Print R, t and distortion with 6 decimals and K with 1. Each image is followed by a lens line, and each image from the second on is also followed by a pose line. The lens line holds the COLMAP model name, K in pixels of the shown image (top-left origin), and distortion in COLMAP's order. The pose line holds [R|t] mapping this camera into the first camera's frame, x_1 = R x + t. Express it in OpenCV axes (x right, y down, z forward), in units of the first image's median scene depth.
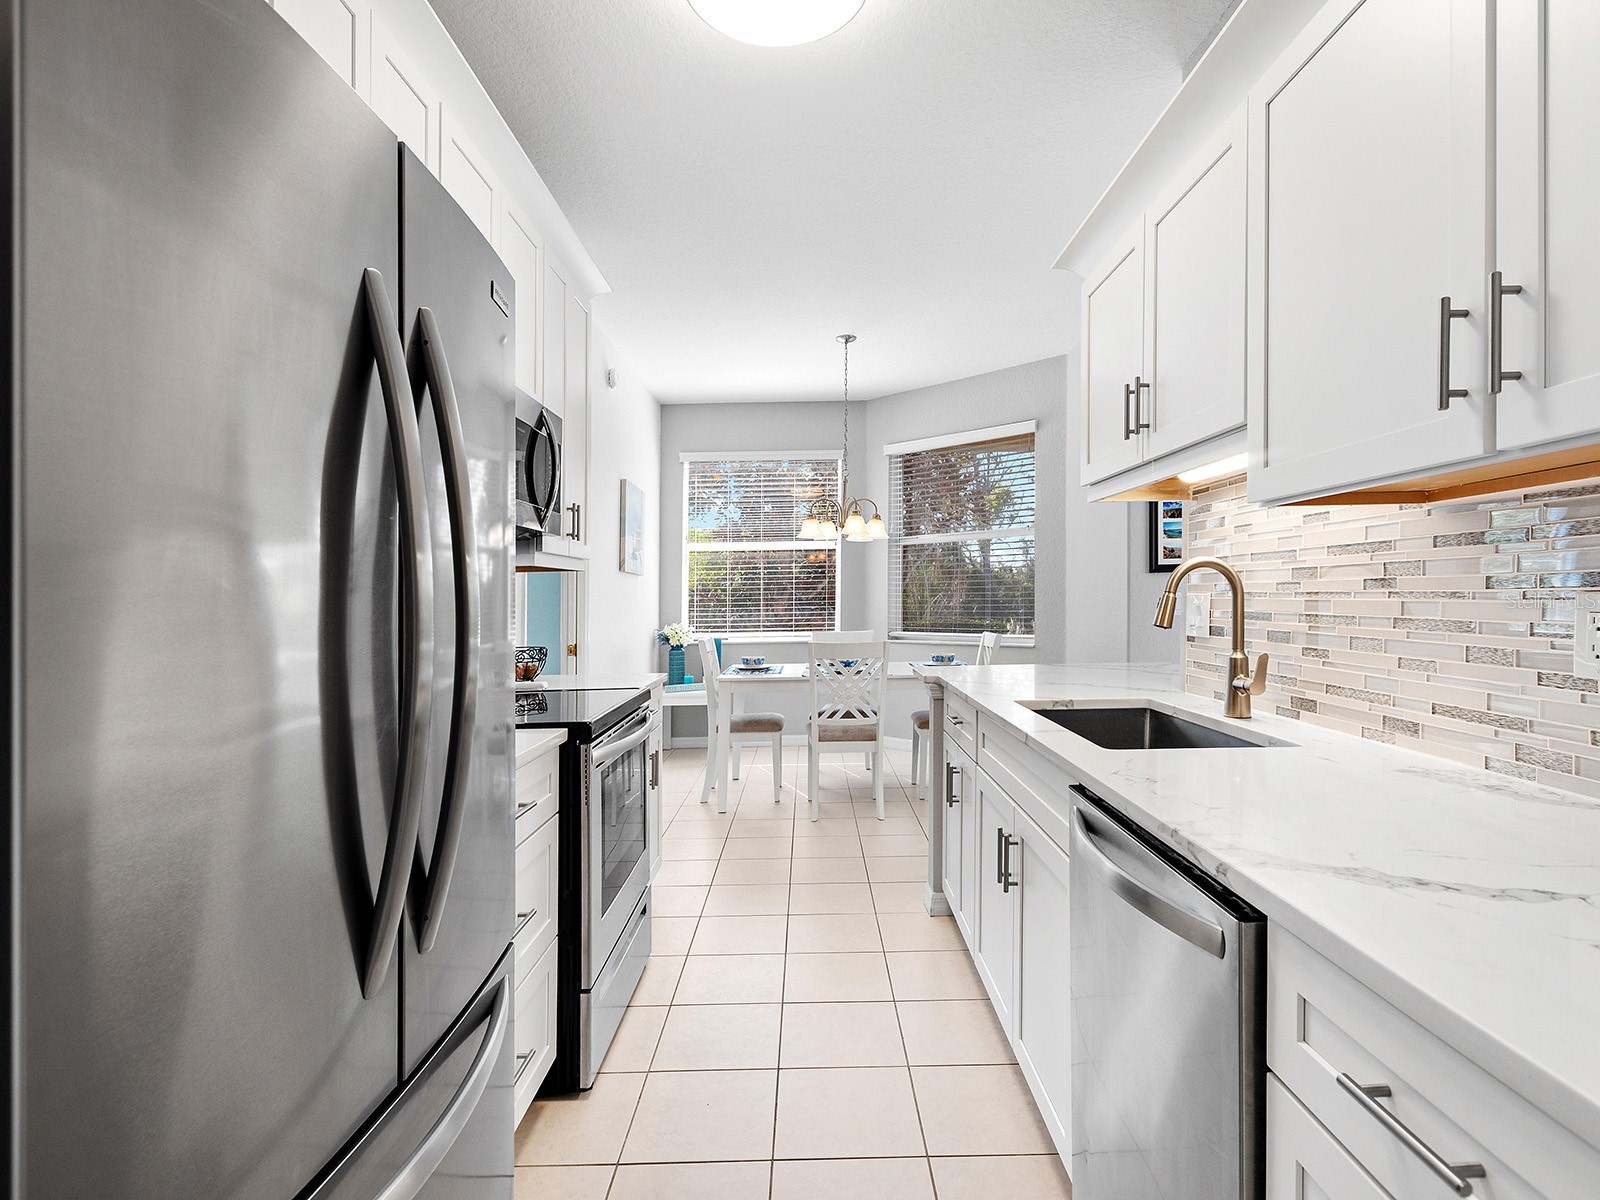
lens RADIAL K [[800.1, 0, 808.0], [0, 800.1, 586.6], [0, 0, 1]] dist [0.000402, -0.000855]
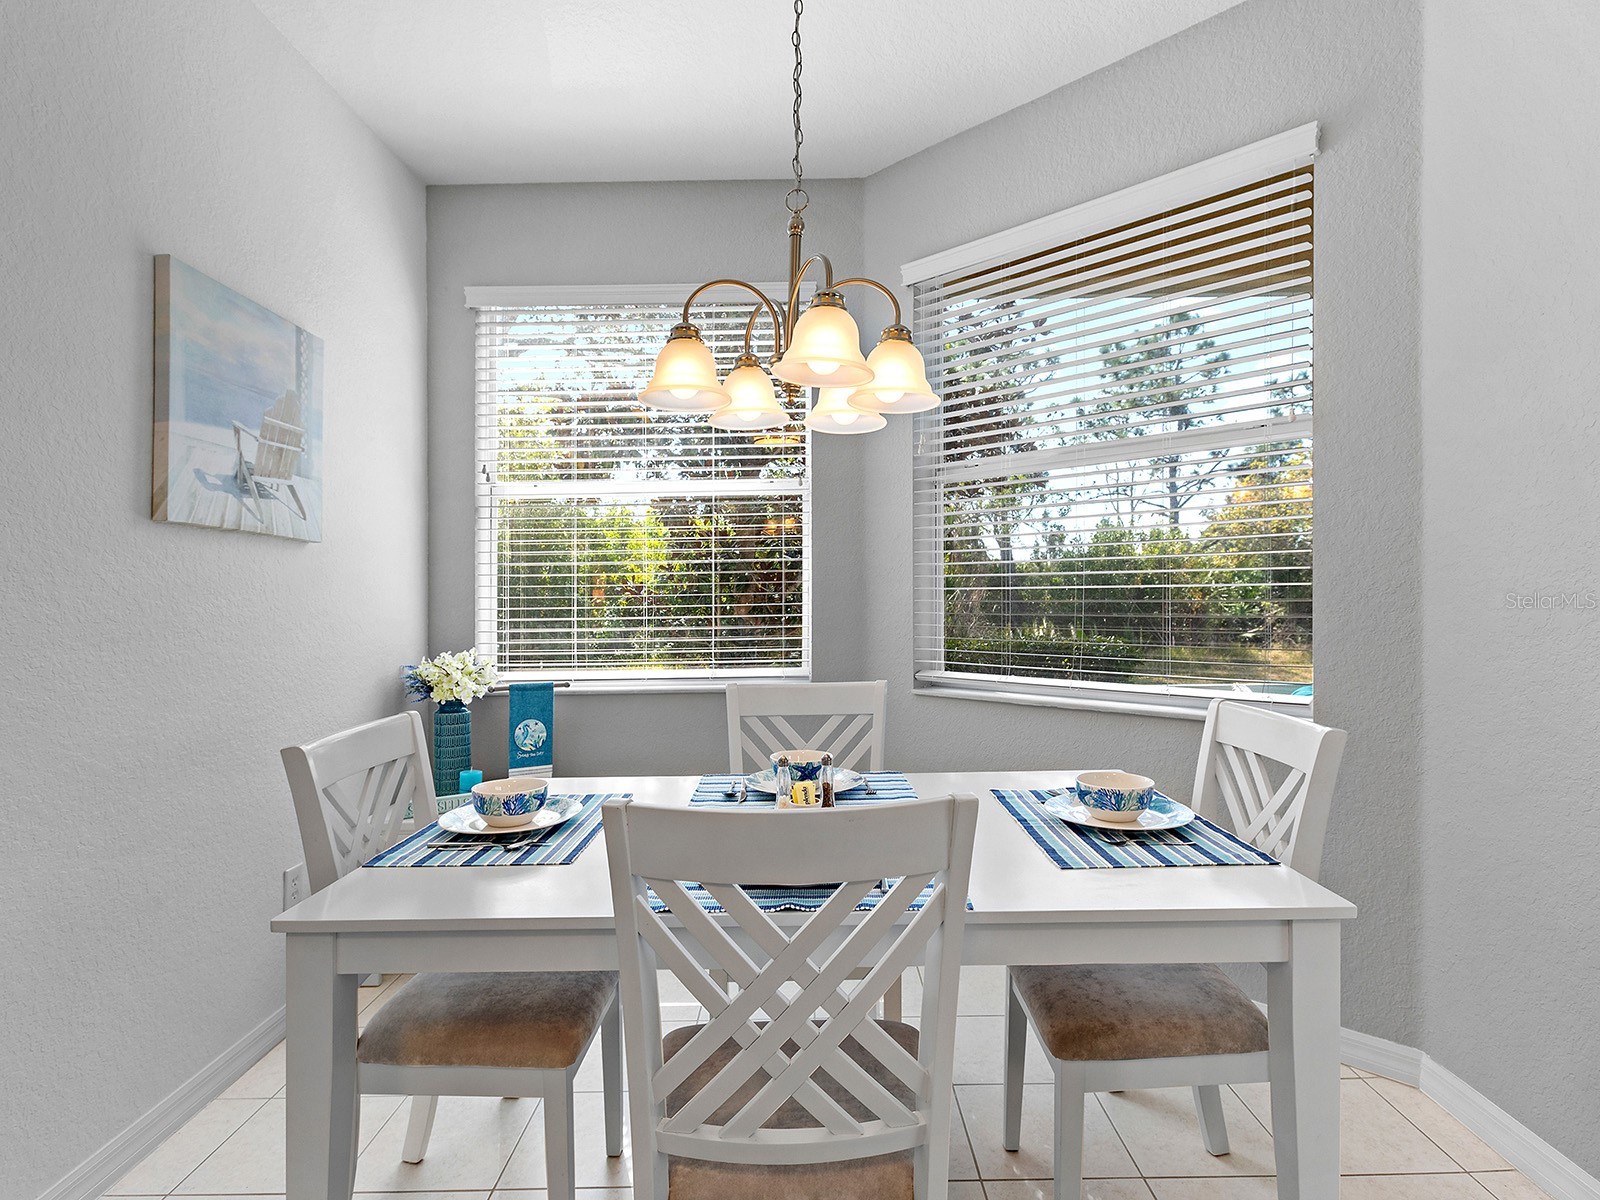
lens RADIAL K [[841.6, 0, 799.9], [0, 841.6, 563.2], [0, 0, 1]] dist [0.001544, 0.000309]
pose [[0.999990, 0.000238, -0.004362, 0.043687], [-0.000357, 0.999630, -0.027212, 0.008734], [0.004354, 0.027214, 0.999620, 0.607734]]
